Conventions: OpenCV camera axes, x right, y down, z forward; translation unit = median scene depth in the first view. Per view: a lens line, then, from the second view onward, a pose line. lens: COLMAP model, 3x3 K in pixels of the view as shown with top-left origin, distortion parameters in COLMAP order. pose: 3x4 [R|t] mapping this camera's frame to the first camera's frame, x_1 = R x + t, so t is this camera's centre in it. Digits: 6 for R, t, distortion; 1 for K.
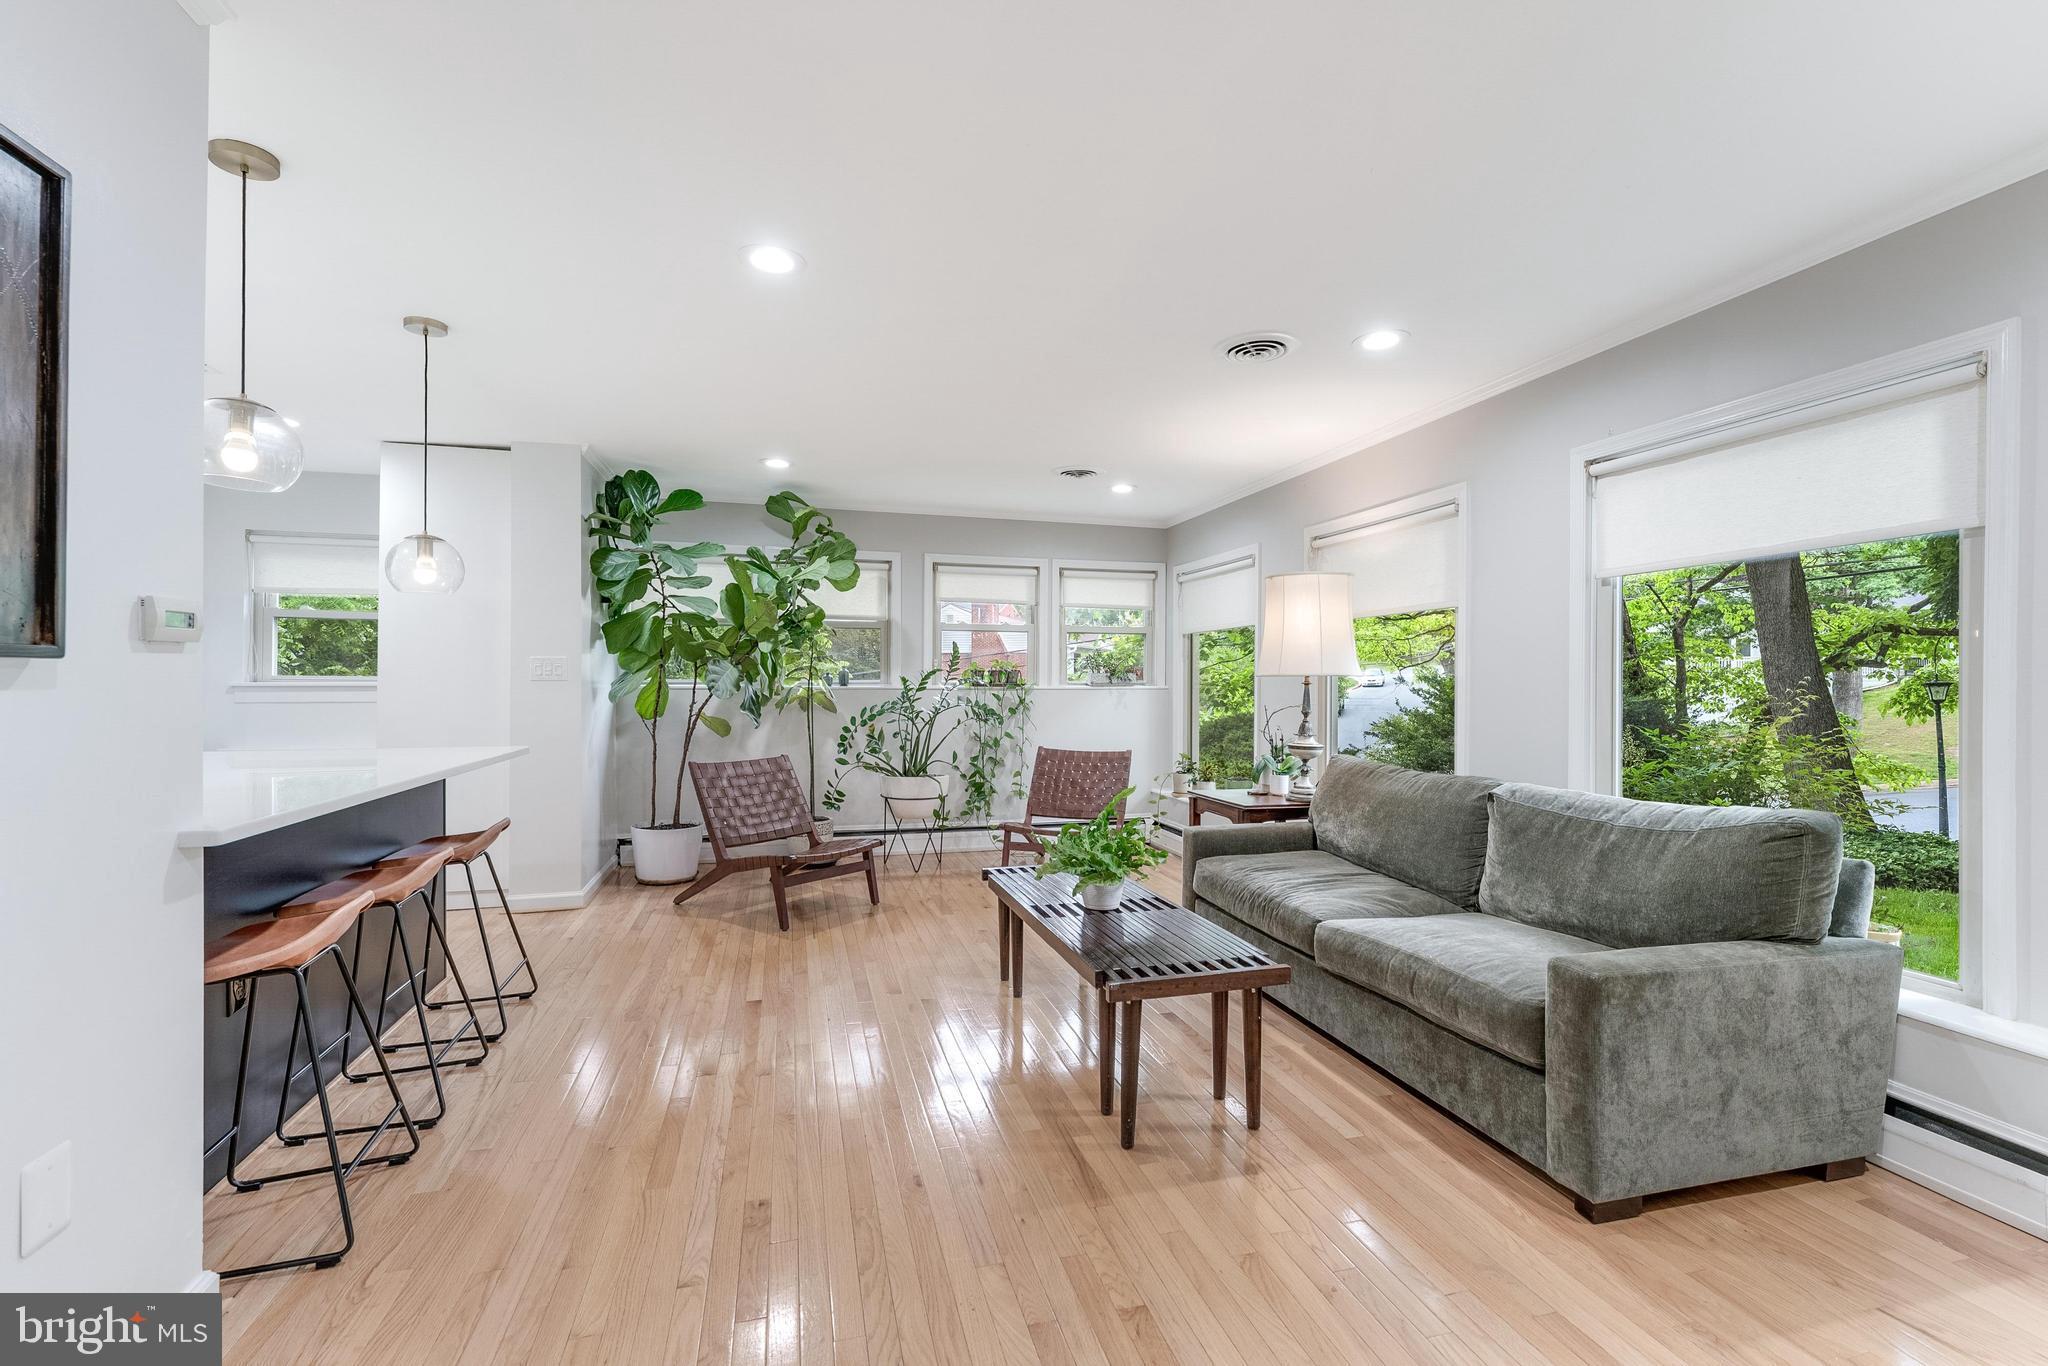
lens RADIAL K [[851.5, 0, 1015.0], [0, 851.5, 680.6], [0, 0, 1]] dist [0.000052, -0.000676]
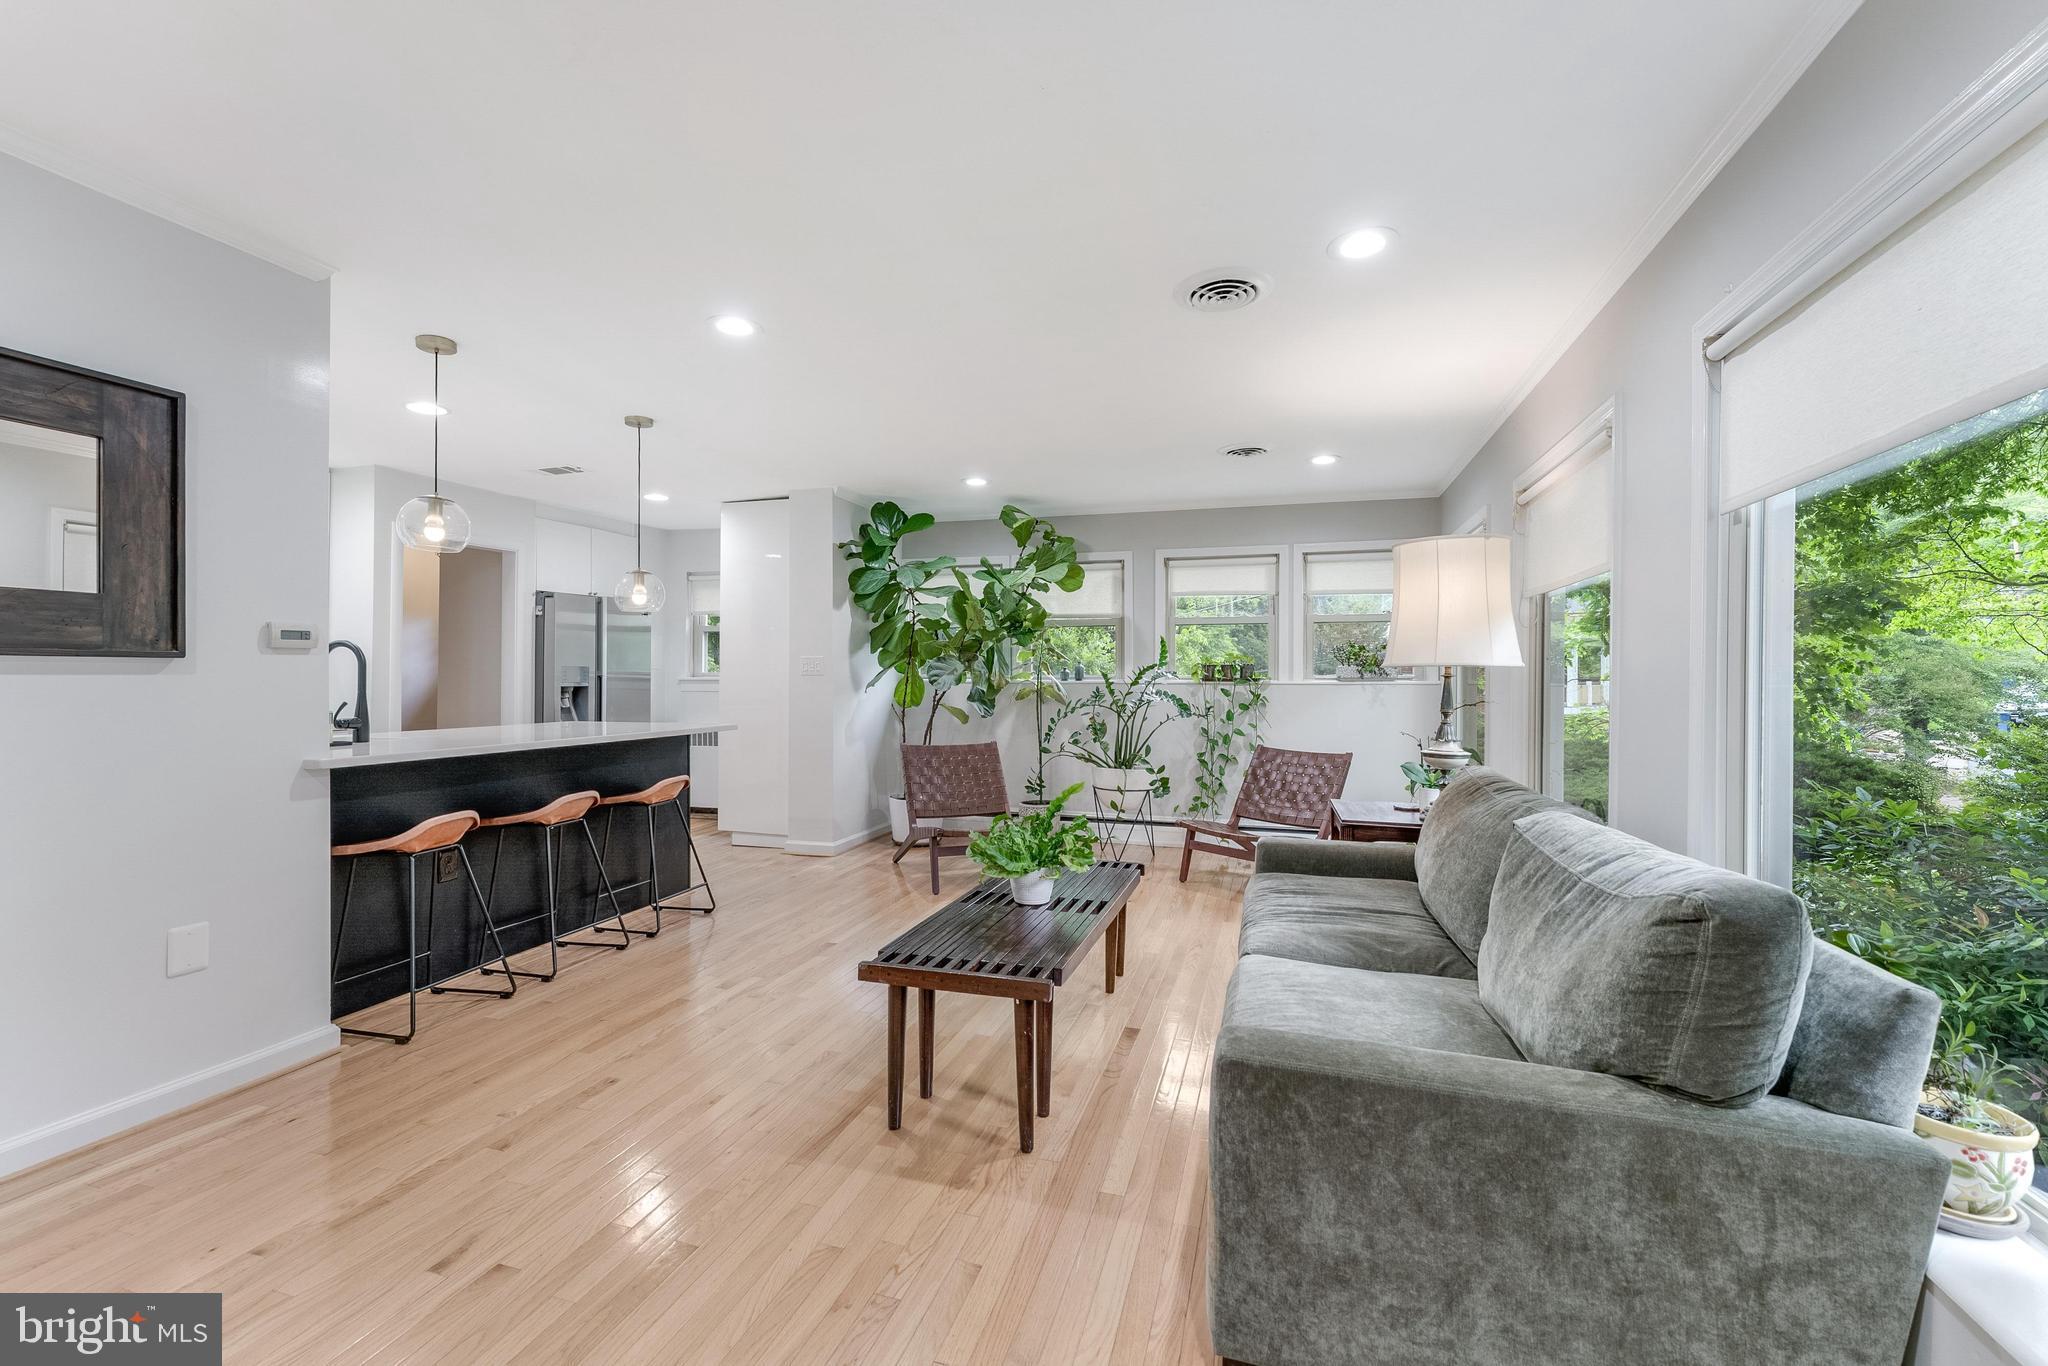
lens RADIAL K [[821.3, 0, 1025.5], [0, 821.3, 680.7], [0, 0, 1]] dist [0.000225, -0.000276]
pose [[0.853364, 0.001111, -0.521315, 0.332035], [0.000394, 0.999996, 0.002777, 0.004483], [0.521316, -0.002575, 0.853360, 0.104377]]
